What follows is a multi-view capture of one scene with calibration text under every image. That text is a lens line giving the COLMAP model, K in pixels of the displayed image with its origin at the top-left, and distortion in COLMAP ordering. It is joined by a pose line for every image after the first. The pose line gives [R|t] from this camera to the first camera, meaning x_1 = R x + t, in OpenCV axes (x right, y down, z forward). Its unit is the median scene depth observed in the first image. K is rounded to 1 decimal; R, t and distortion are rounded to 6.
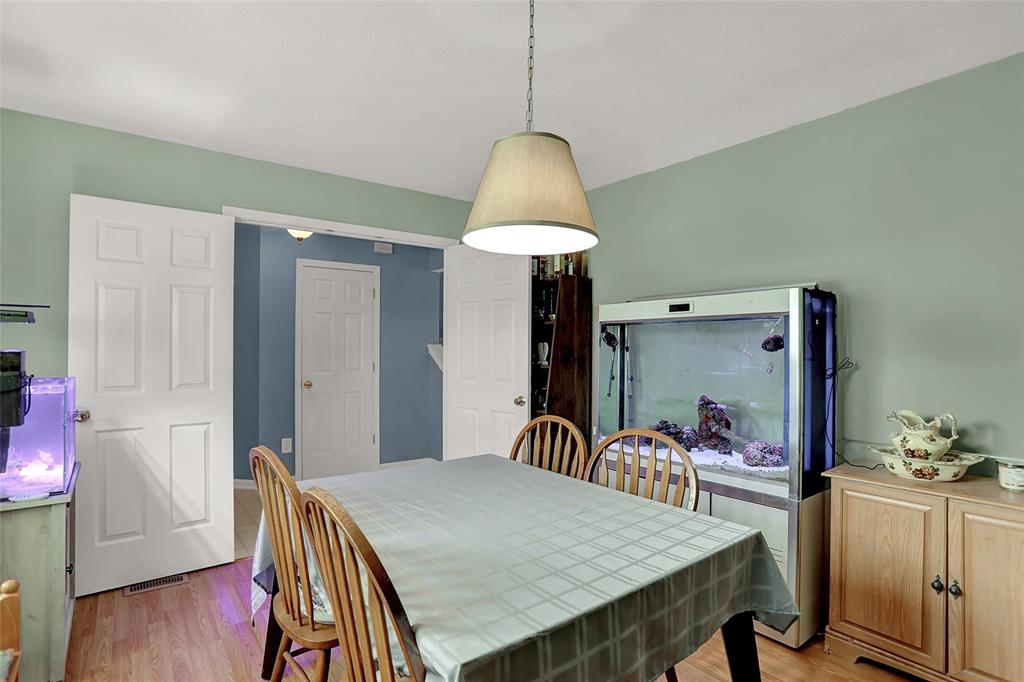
lens RADIAL K [[506.9, 0, 515.4], [0, 506.9, 340.9], [0, 0, 1]] dist [-0.044319, 0.000471]
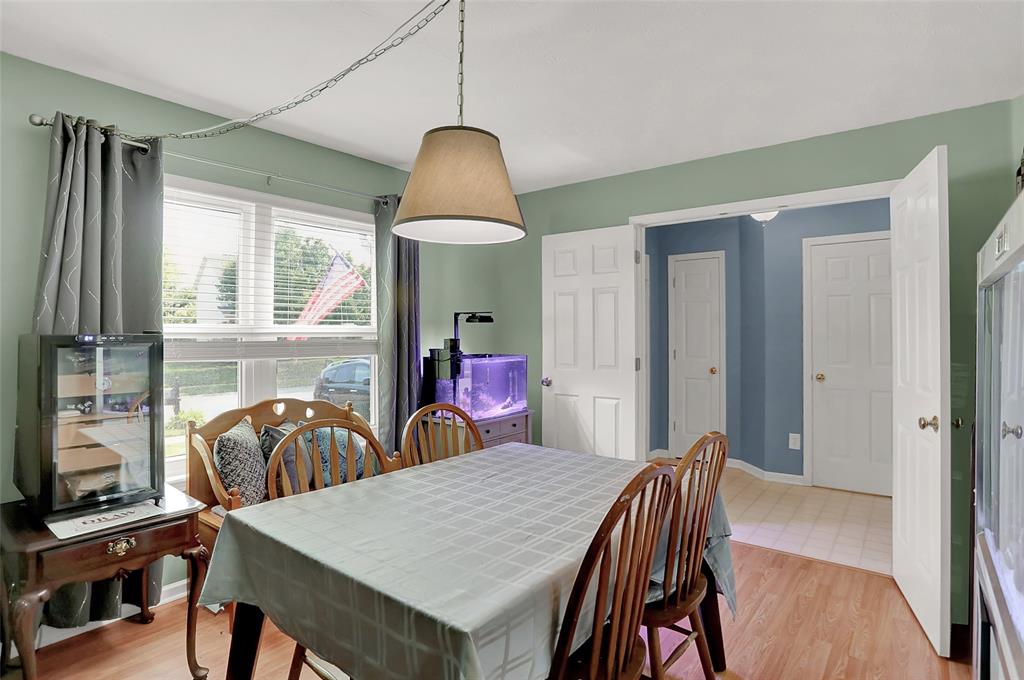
lens RADIAL K [[527.6, 0, 530.8], [0, 527.6, 329.6], [0, 0, 1]] dist [-0.044027, 0.037411]
pose [[0.248452, -0.011786, -0.968573, 0.554070], [0.017579, 0.999816, -0.007657, 0.000362], [0.968485, -0.015124, 0.248613, 0.437982]]
